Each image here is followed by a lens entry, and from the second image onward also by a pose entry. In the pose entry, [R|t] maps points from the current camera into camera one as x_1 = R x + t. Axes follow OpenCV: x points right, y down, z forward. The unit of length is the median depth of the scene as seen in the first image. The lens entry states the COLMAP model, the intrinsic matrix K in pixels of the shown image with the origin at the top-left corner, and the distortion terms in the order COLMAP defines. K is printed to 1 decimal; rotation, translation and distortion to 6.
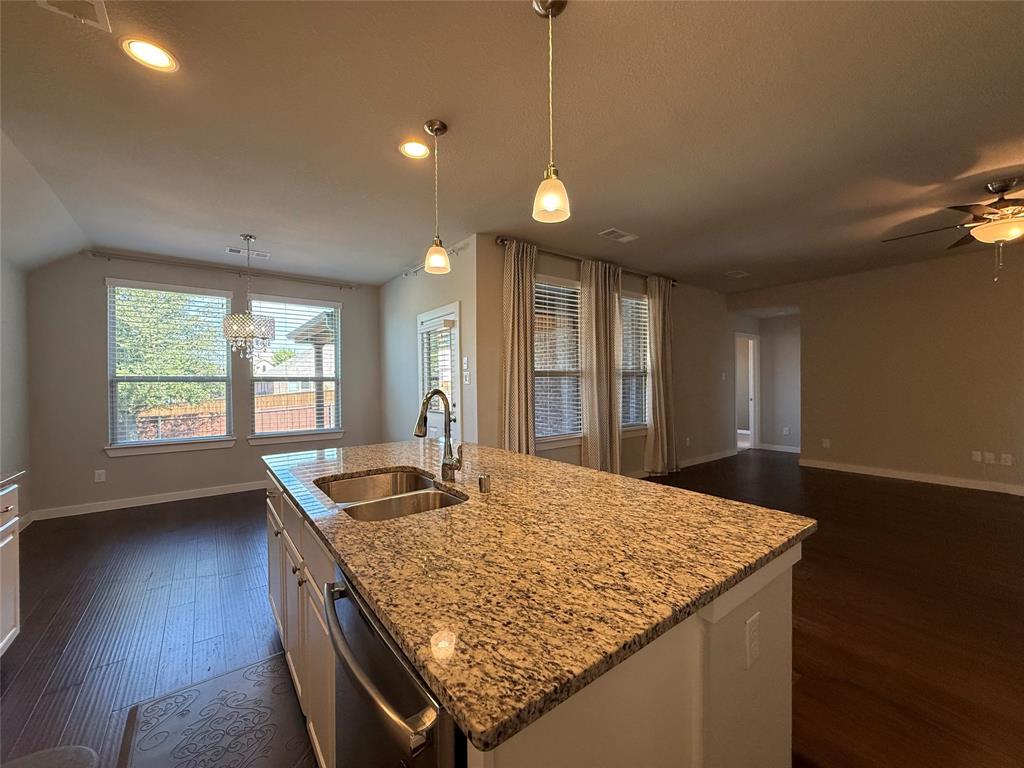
lens RADIAL K [[405.6, 0, 511.0], [0, 405.6, 382.2], [0, 0, 1]] dist [0.000637, 0.000394]
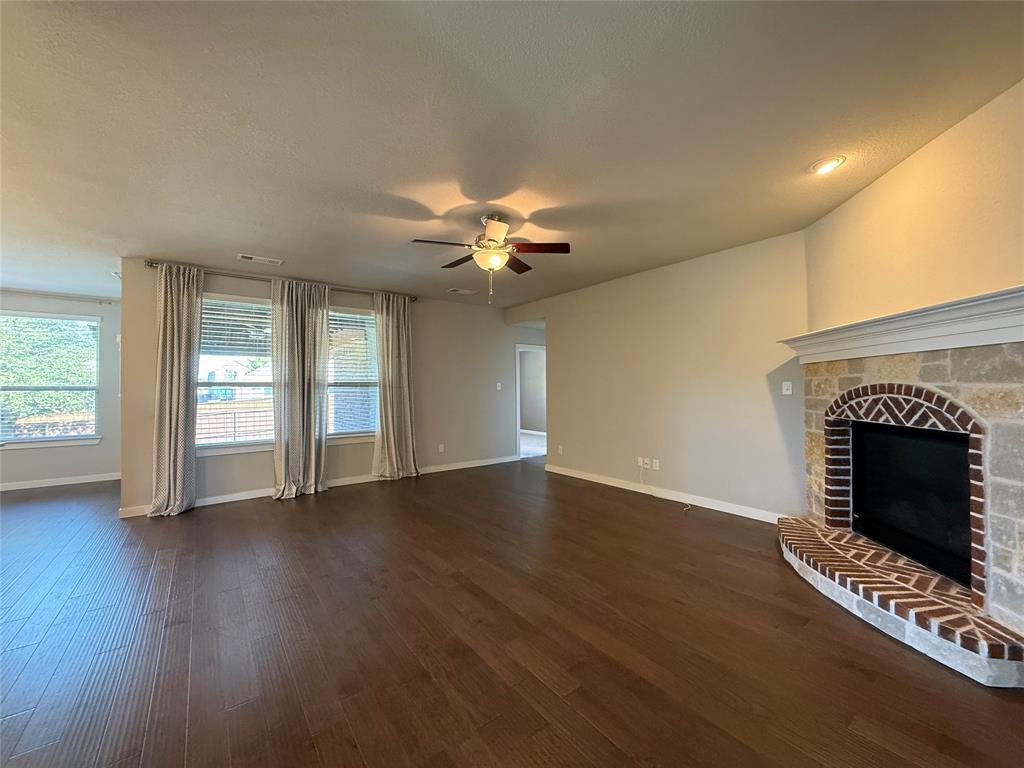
lens RADIAL K [[405.6, 0, 509.2], [0, 405.6, 384.7], [0, 0, 1]] dist [0.000637, 0.000394]
pose [[0.999991, 0.002052, 0.003772, 0.809011], [-0.002007, 0.999927, -0.011890, -0.008612], [-0.003796, 0.011882, 0.999922, -0.081107]]
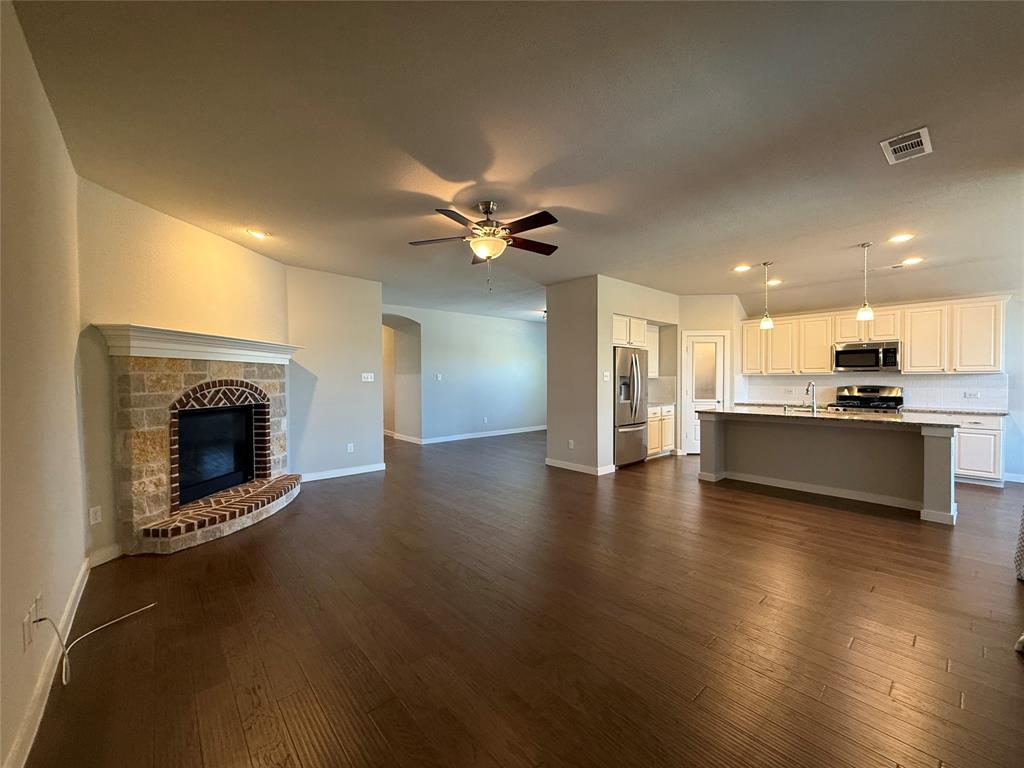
lens RADIAL K [[405.6, 0, 507.9], [0, 405.6, 382.6], [0, 0, 1]] dist [0.000637, 0.000394]
pose [[-0.997161, 0.015952, -0.073587, 0.801567], [0.014985, 0.999794, 0.013677, -0.014307], [0.073790, 0.012535, -0.997195, 1.343446]]
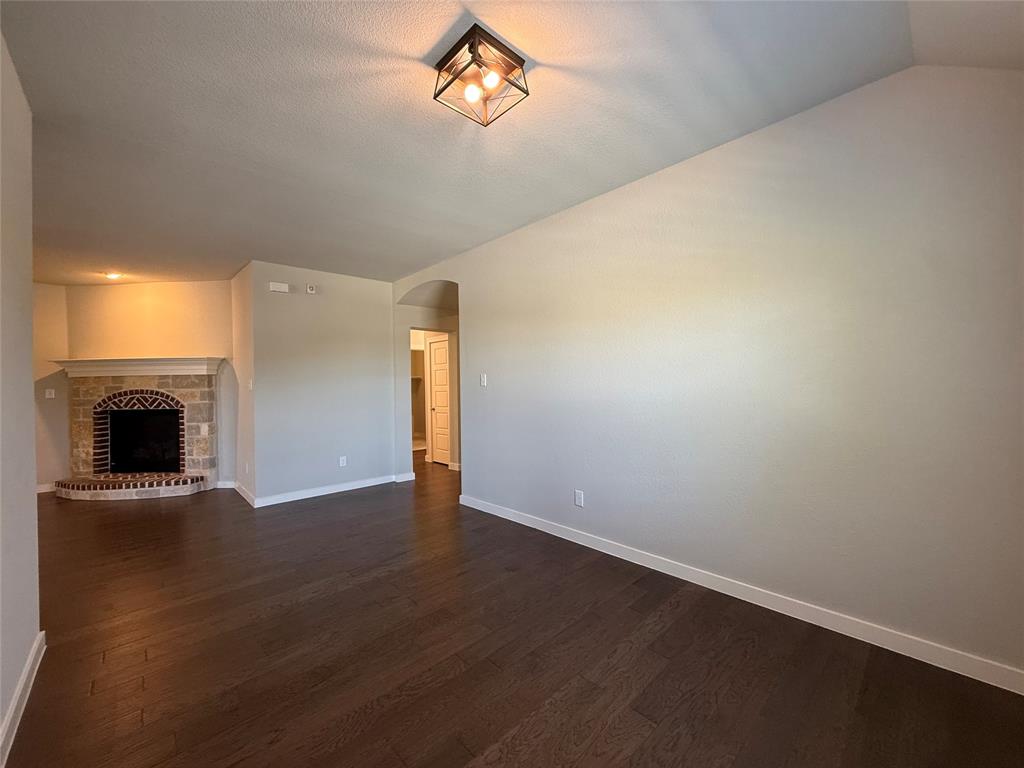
lens RADIAL K [[405.6, 0, 505.7], [0, 405.6, 382.9], [0, 0, 1]] dist [0.000637, 0.000394]
pose [[-0.109609, 0.013292, 0.993886, 0.090306], [0.021459, 0.999709, -0.011003, -0.001918], [-0.993743, 0.020122, -0.109863, -0.422284]]
